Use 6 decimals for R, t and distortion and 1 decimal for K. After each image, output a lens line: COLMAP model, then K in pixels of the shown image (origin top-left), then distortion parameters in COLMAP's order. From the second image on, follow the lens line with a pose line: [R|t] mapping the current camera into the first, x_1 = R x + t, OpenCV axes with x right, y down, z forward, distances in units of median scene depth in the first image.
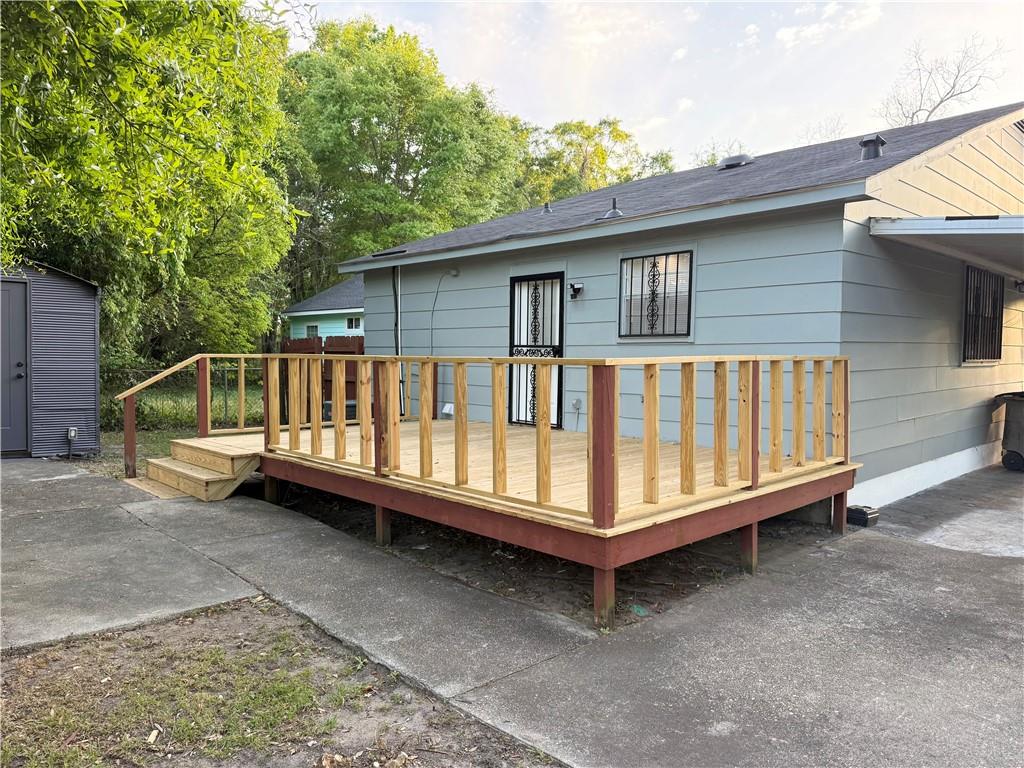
lens RADIAL K [[718.1, 0, 492.1], [0, 718.1, 395.4], [0, 0, 1]] dist [0.016603, -0.026274]
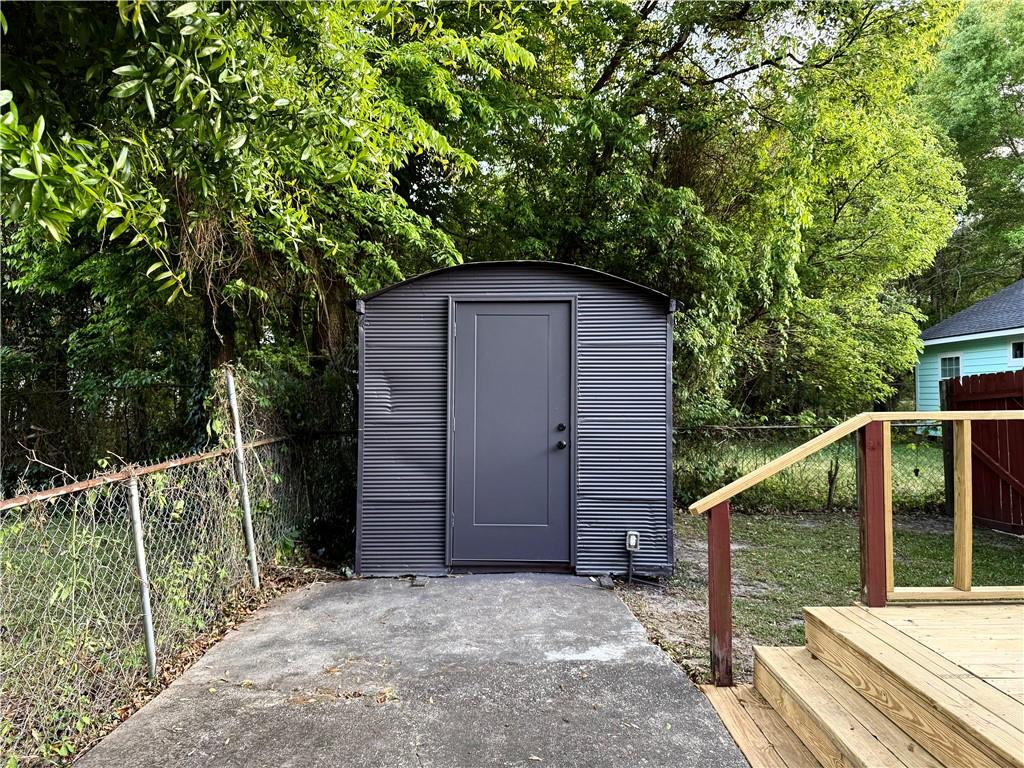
lens RADIAL K [[718.1, 0, 508.4], [0, 718.1, 383.6], [0, 0, 1]] dist [0.016603, -0.026274]
pose [[0.729262, -0.030167, -0.683569, -0.174064], [-0.020536, 0.997613, -0.065935, -0.027473], [0.683926, 0.062122, 0.726901, 0.347282]]
